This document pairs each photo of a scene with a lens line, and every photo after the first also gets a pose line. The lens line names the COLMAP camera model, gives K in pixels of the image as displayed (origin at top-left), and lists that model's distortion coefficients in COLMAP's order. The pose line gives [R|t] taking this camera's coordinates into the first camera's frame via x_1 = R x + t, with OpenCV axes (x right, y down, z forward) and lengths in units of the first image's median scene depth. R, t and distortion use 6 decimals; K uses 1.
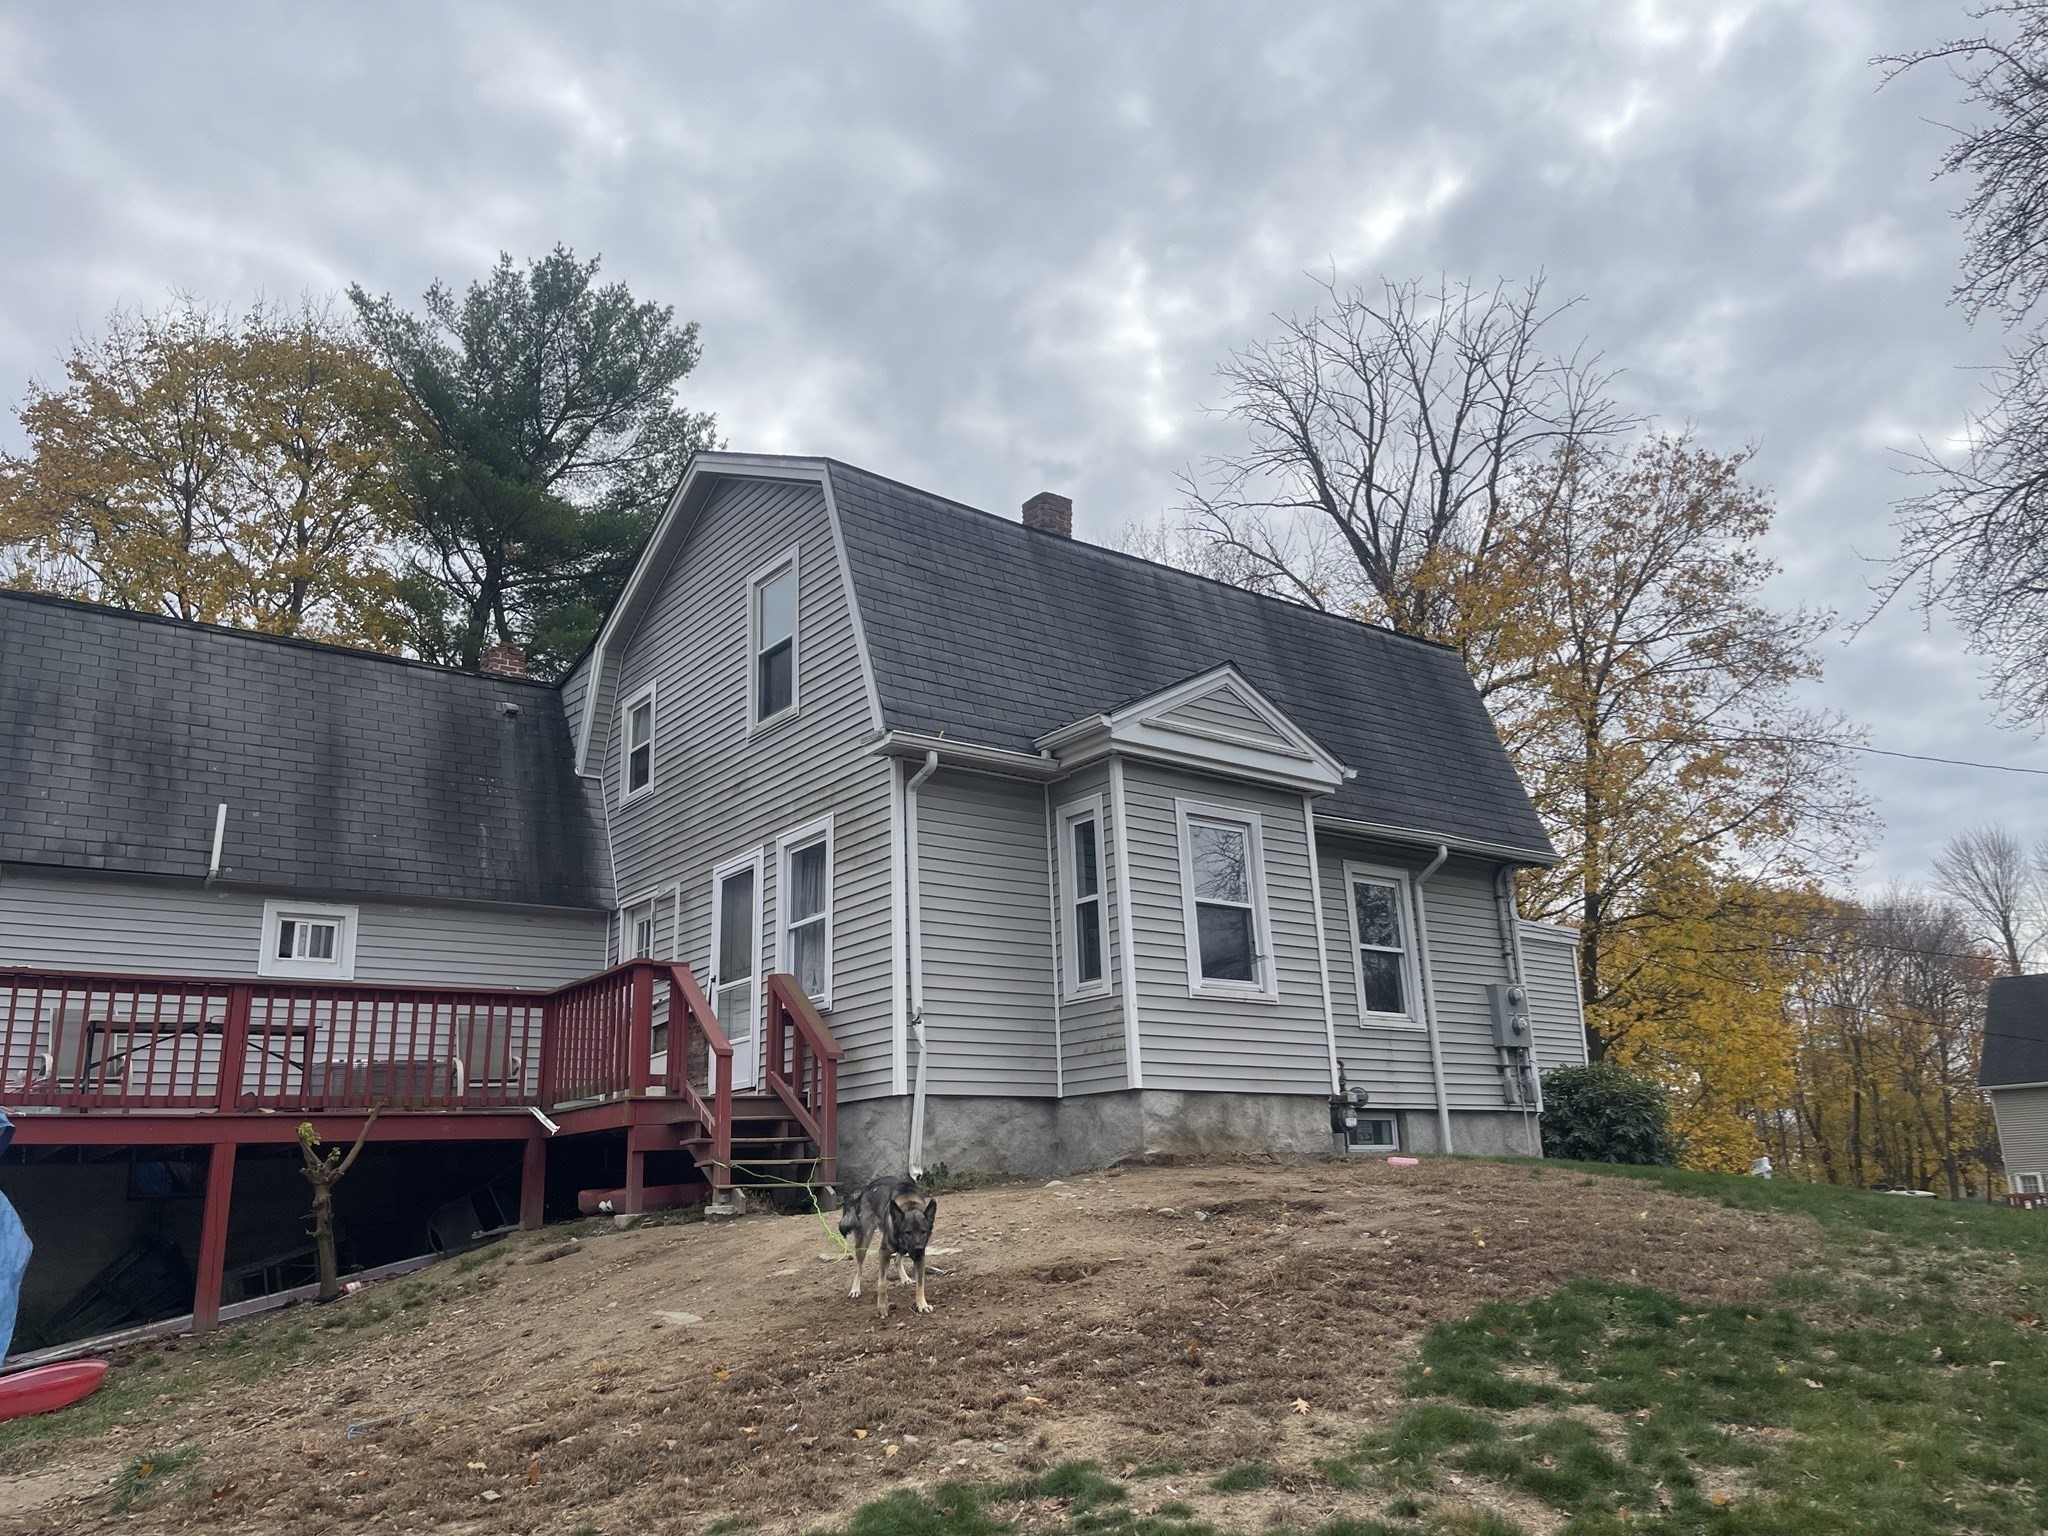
lens RADIAL K [[1500.7, 0, 1051.3], [0, 1500.7, 765.9], [0, 0, 1]] dist [0.046296, -0.082150]
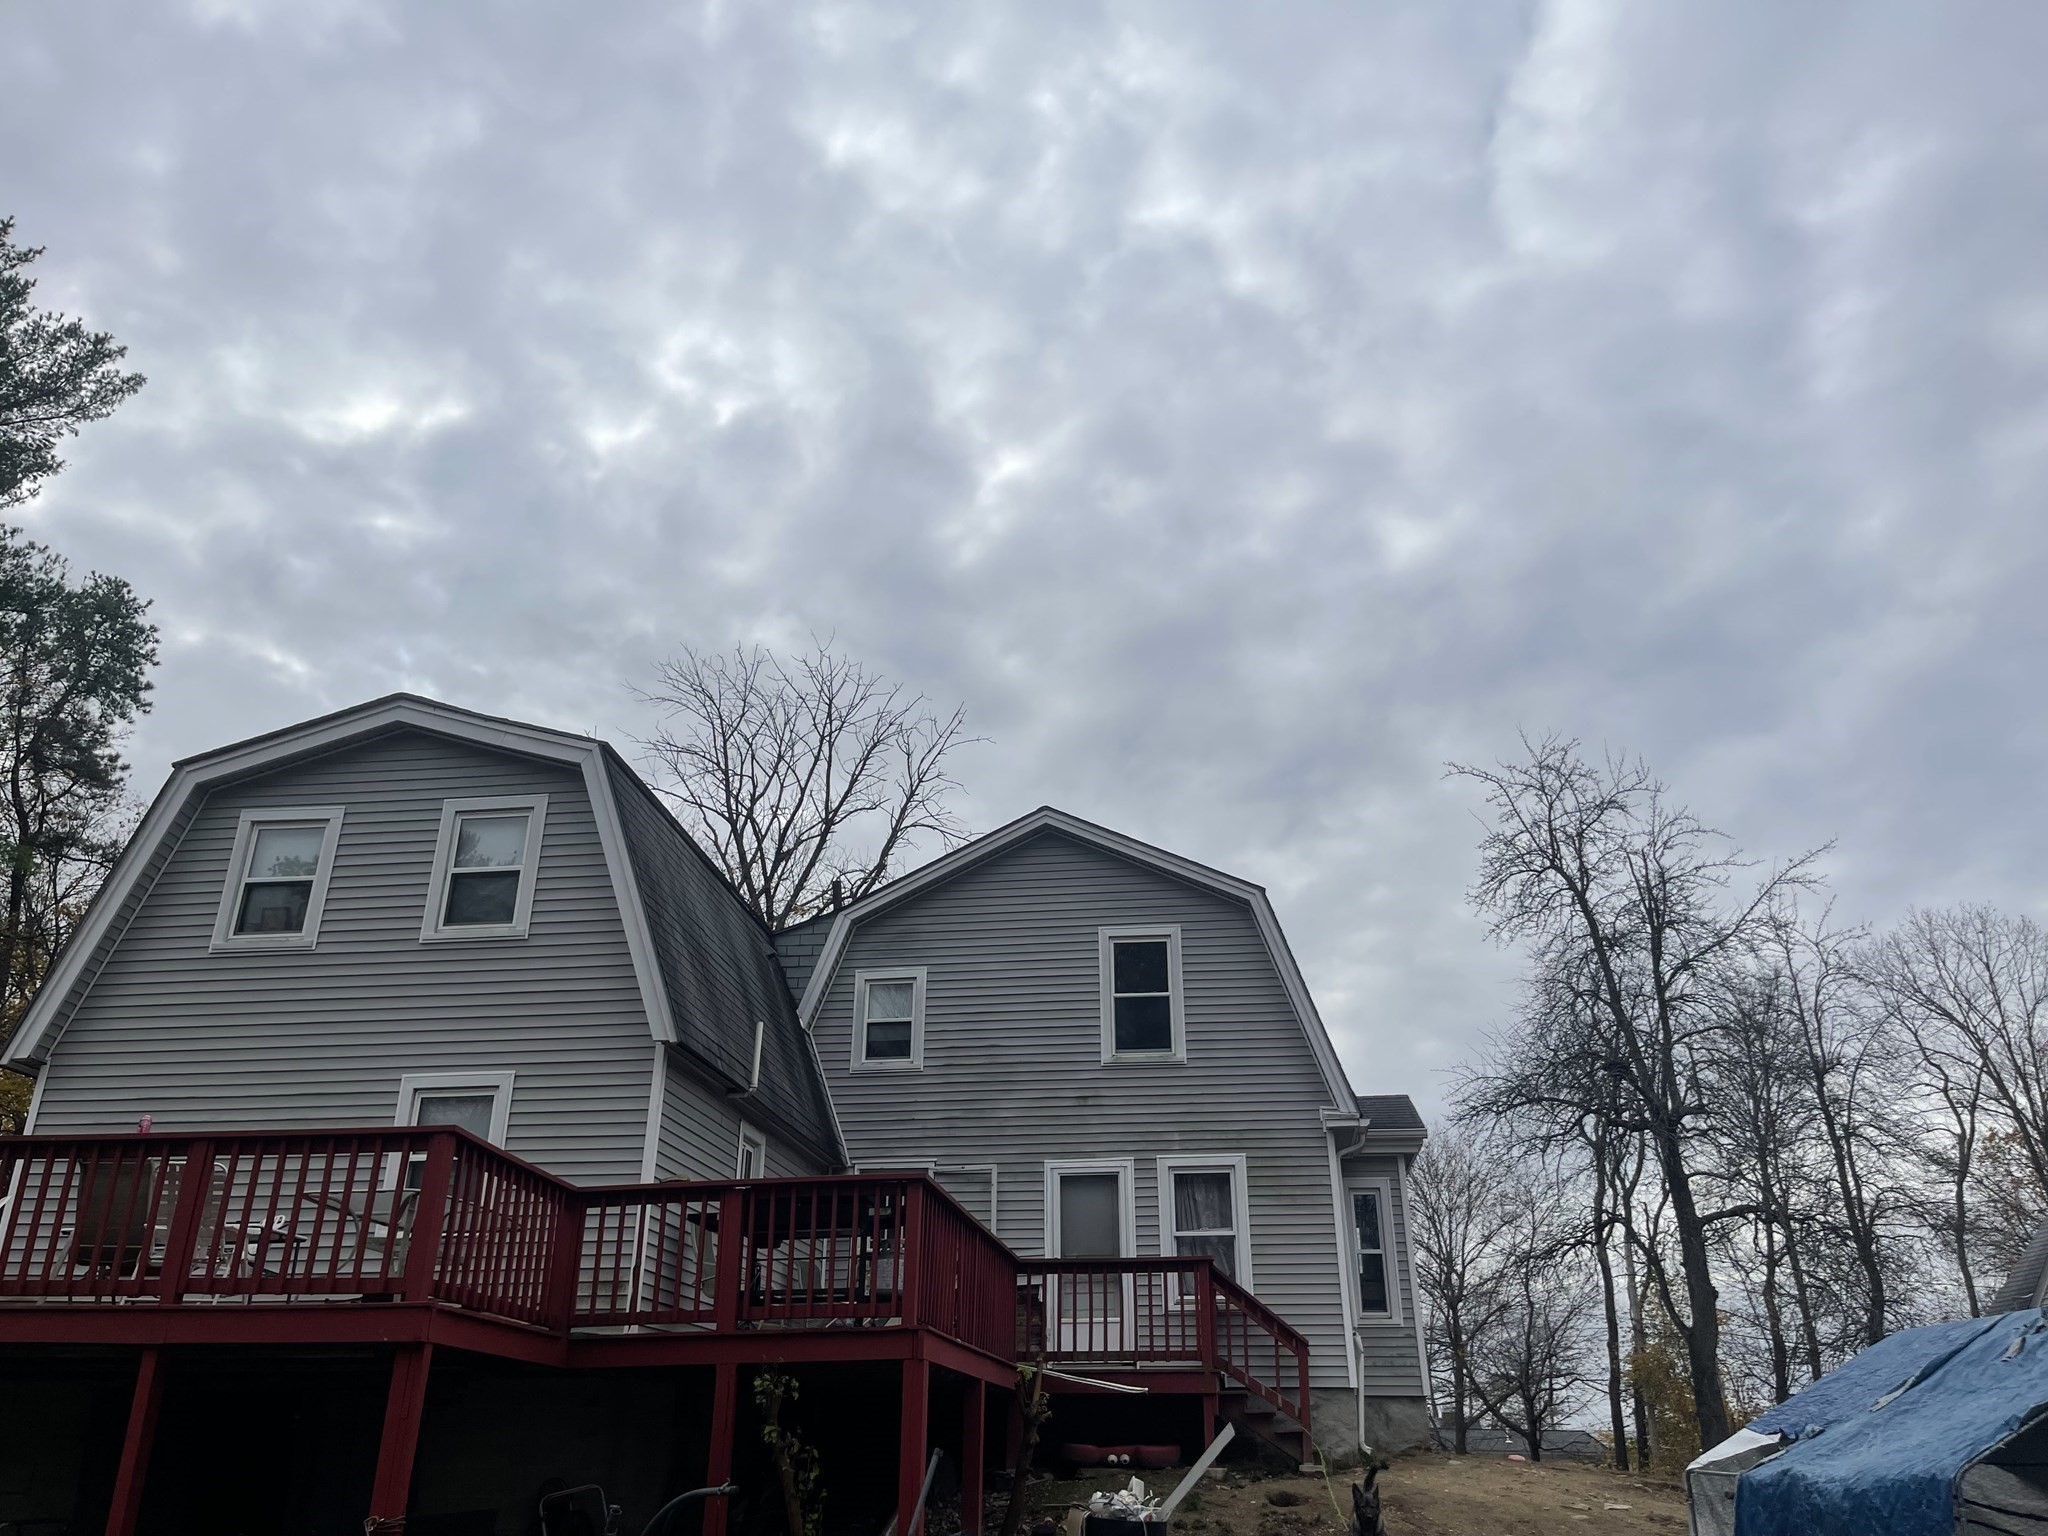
lens RADIAL K [[1495.2, 0, 1041.9], [0, 1495.2, 817.0], [0, 0, 1]] dist [0.042053, 0.000858]
pose [[0.708056, 0.317438, 0.630785, -1.160962], [-0.228592, 0.948203, -0.220582, 0.079432], [-0.668134, 0.011992, 0.743945, 0.132635]]
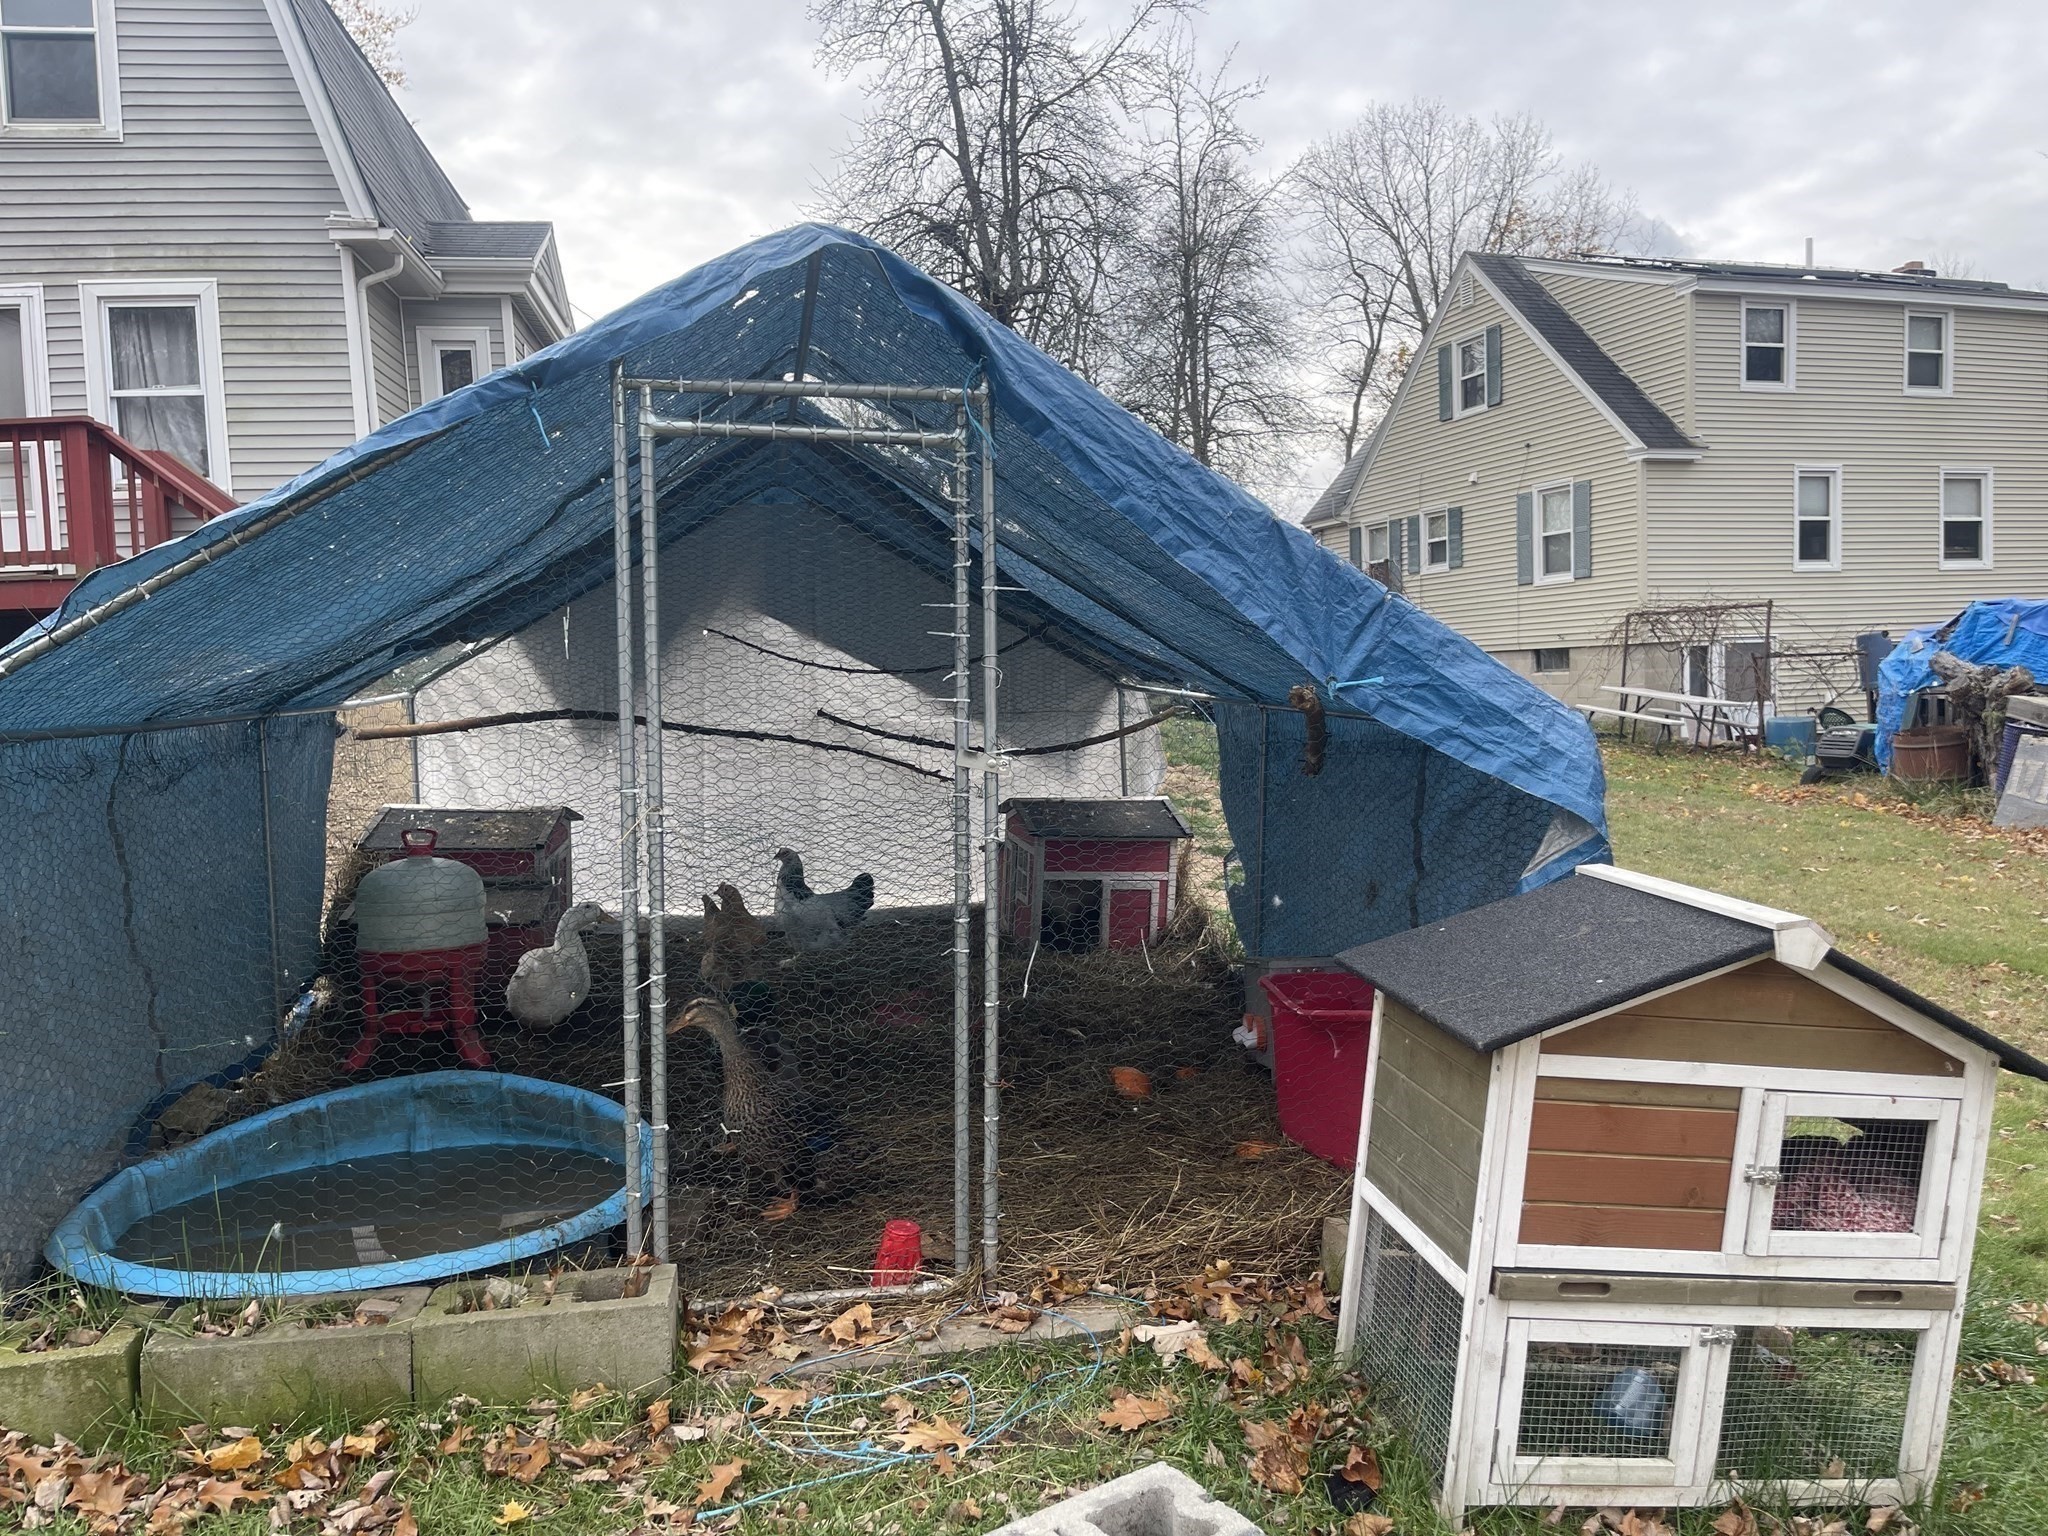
lens RADIAL K [[1500.7, 0, 1051.3], [0, 1500.7, 765.9], [0, 0, 1]] dist [0.046296, -0.082150]
pose [[0.482588, -0.035554, 0.875125, -0.685363], [-0.226488, 0.960124, 0.163905, 0.048391], [-0.846057, -0.277304, 0.455292, 0.080525]]
